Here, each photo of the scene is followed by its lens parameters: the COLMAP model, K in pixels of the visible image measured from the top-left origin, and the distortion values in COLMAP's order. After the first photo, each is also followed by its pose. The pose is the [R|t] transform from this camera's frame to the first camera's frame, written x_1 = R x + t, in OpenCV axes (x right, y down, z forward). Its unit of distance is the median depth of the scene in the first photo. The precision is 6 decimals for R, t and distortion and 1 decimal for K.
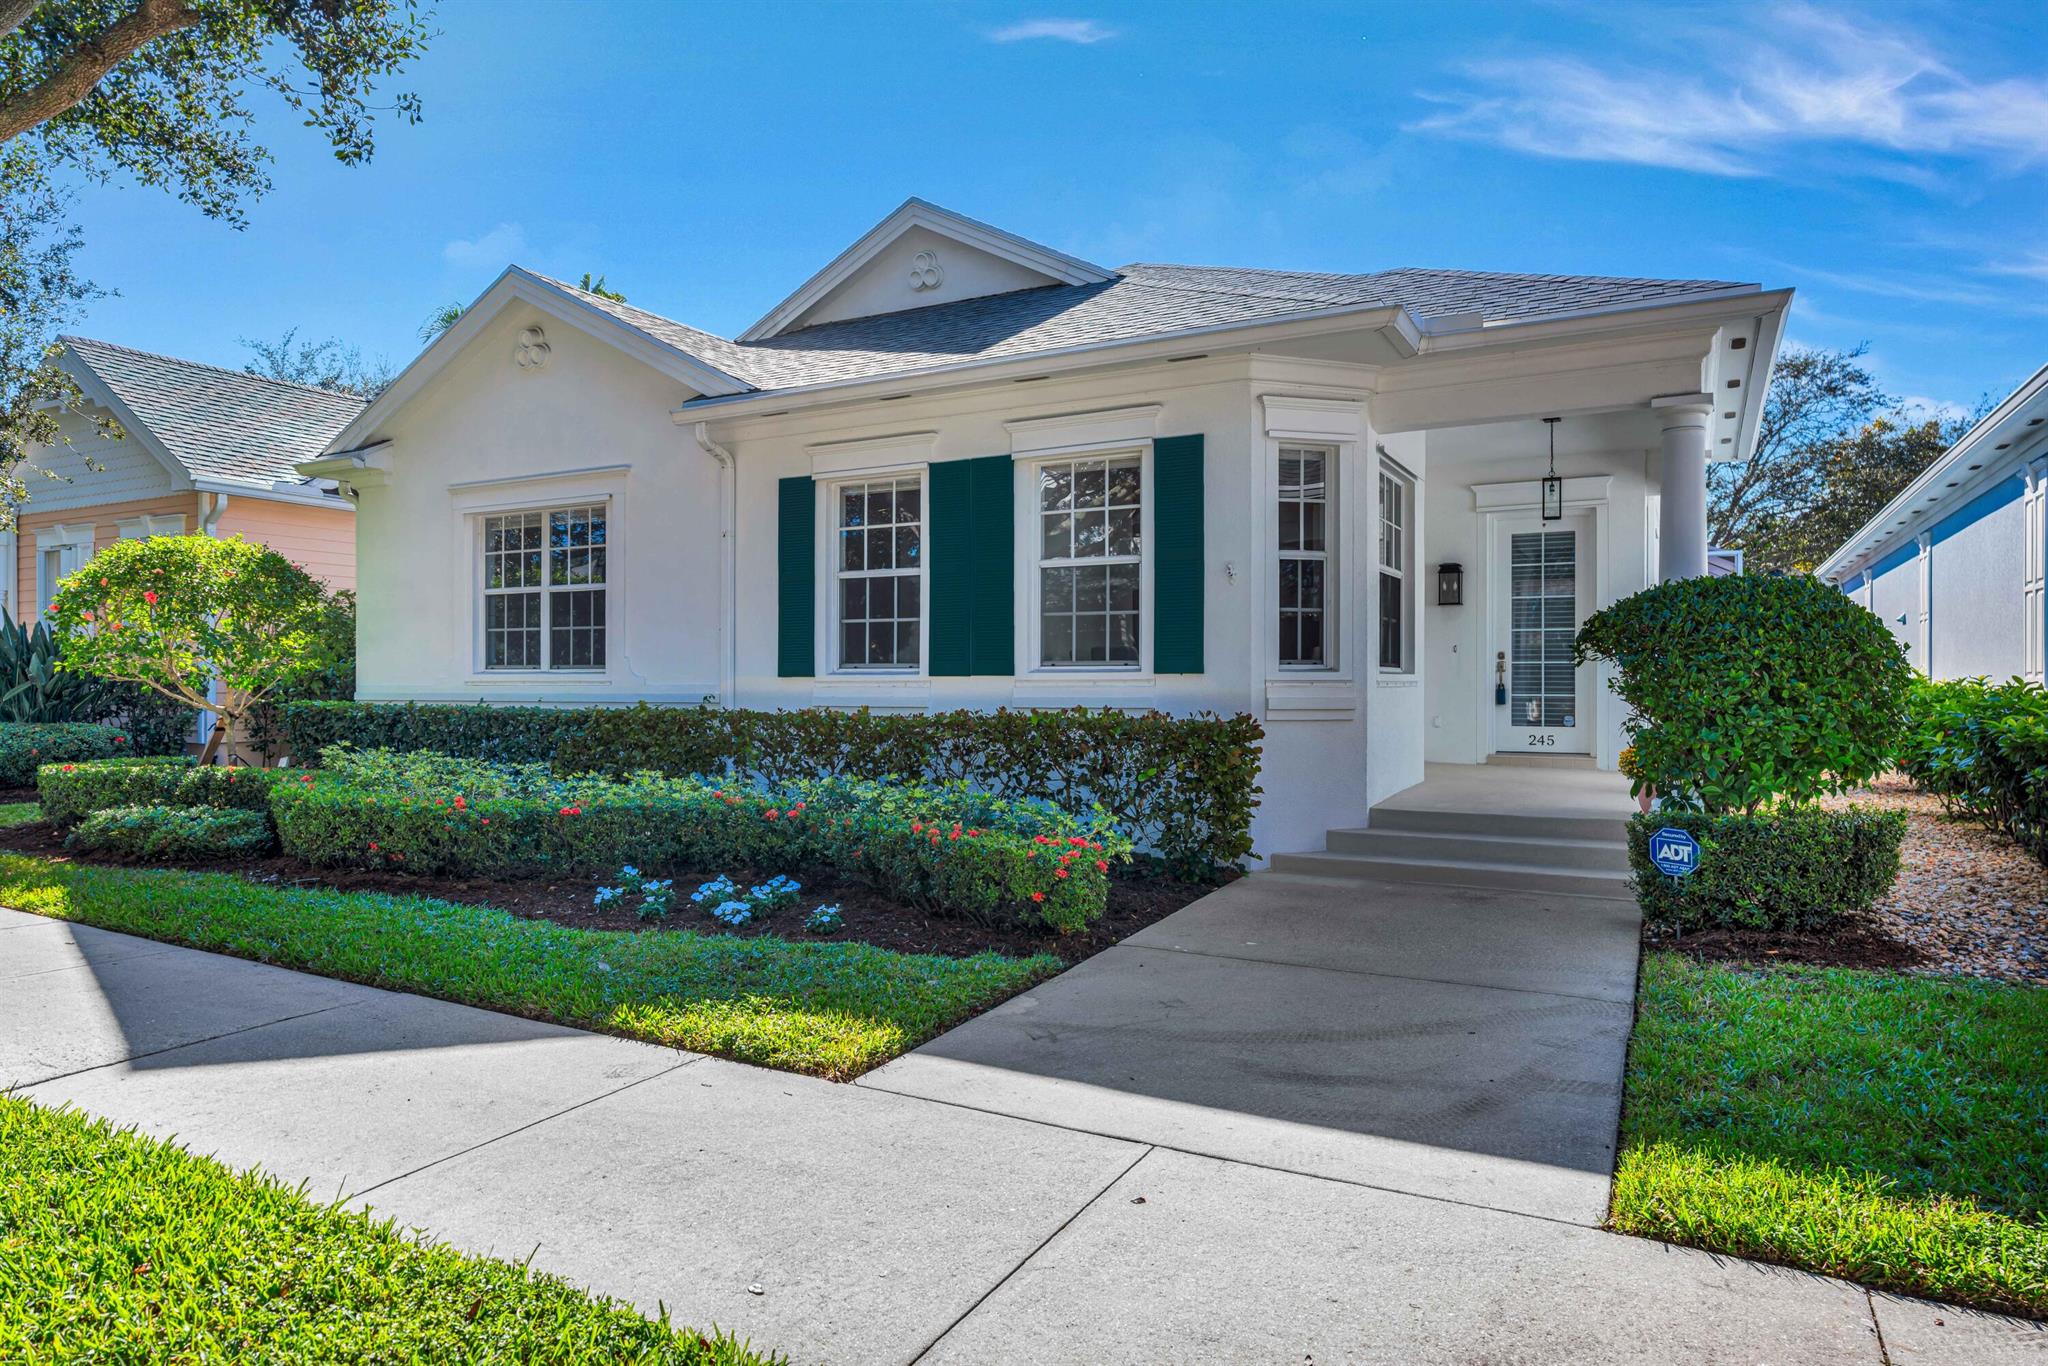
lens RADIAL K [[1208.3, 0, 1019.3], [0, 1208.3, 675.6], [0, 0, 1]] dist [0.005708, -0.000405]
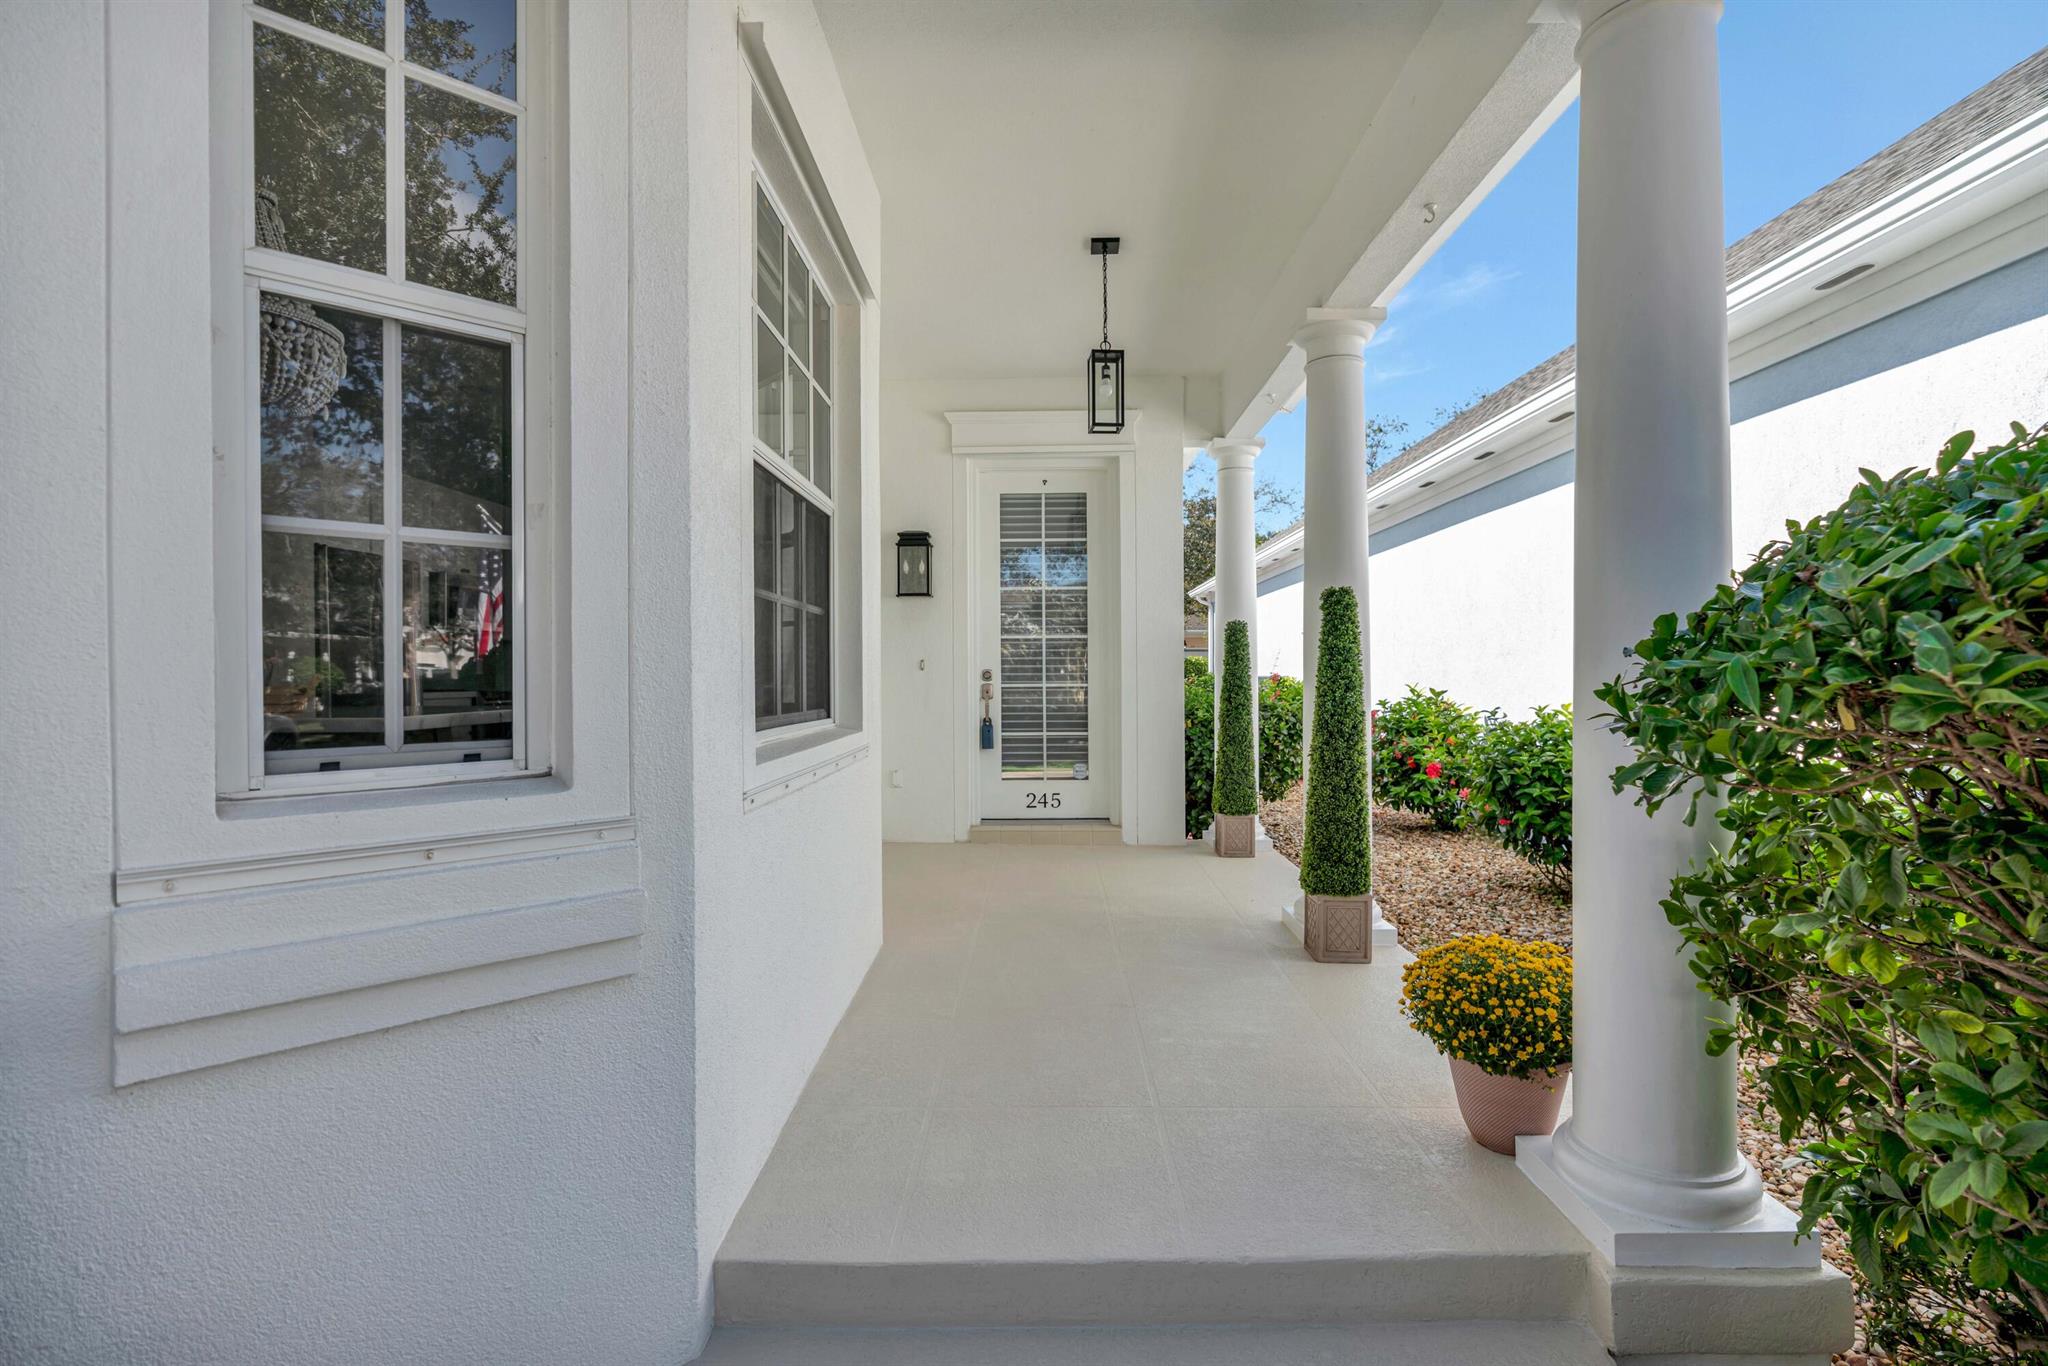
lens RADIAL K [[952.2, 0, 1021.2], [0, 952.2, 676.3], [0, 0, 1]] dist [-0.005168, 0.000548]
pose [[0.886163, -0.007356, 0.463315, 0.196075], [0.005782, 0.999972, 0.004818, -0.020687], [-0.463337, -0.001590, 0.886181, 0.599754]]
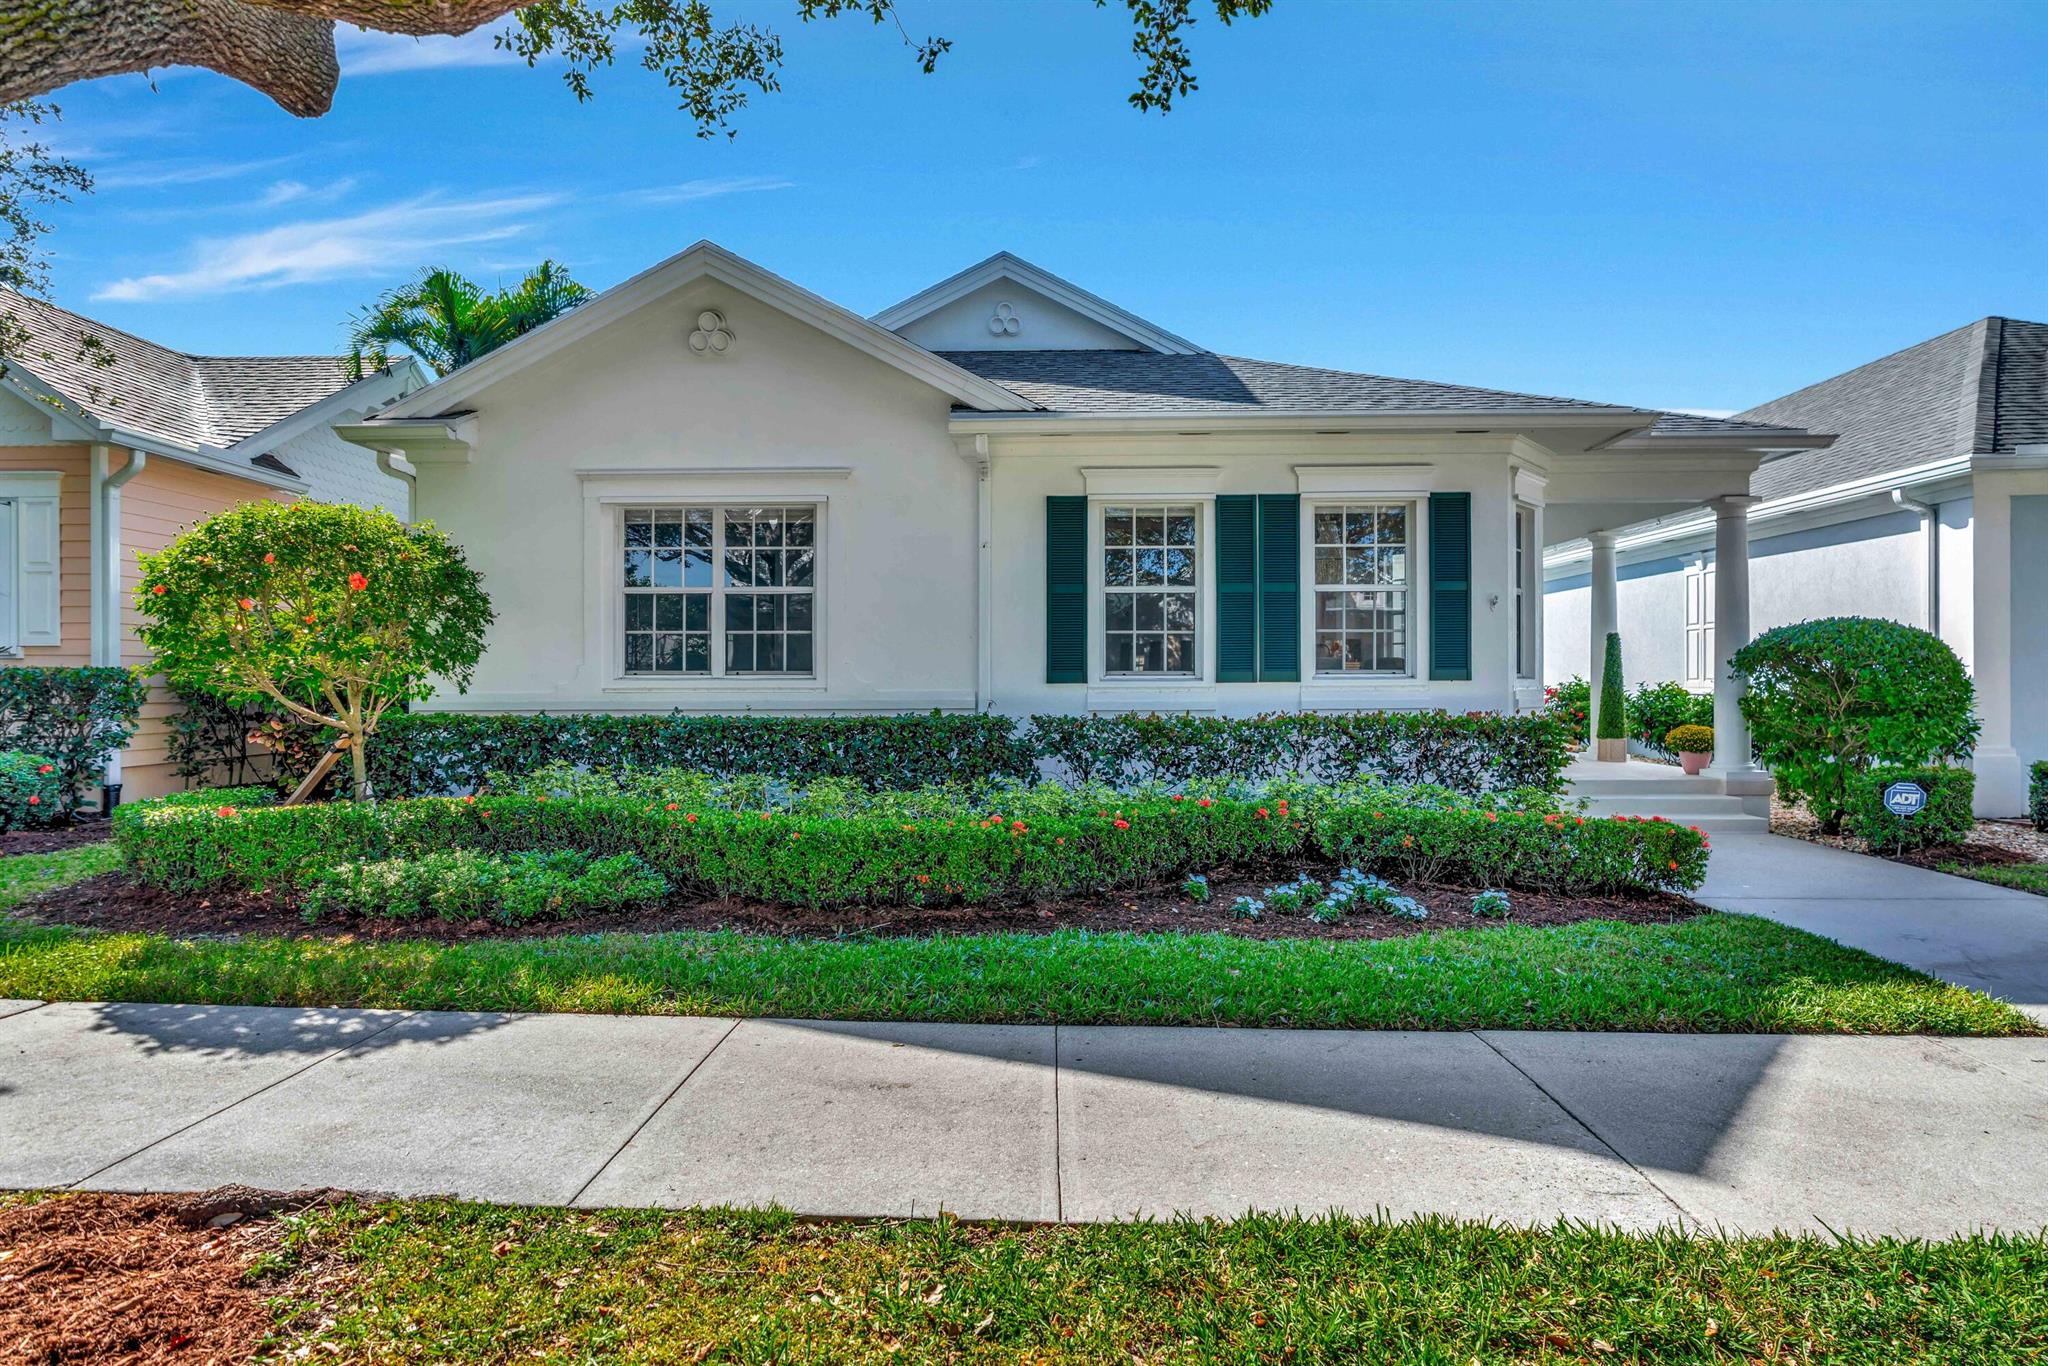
lens RADIAL K [[952.2, 0, 1026.3], [0, 952.2, 681.7], [0, 0, 1]] dist [-0.005168, 0.000548]
pose [[0.890755, -0.001450, 0.454481, -0.544571], [0.000190, 0.999996, 0.002820, -0.002610], [-0.454484, -0.002426, 0.890752, 0.243820]]
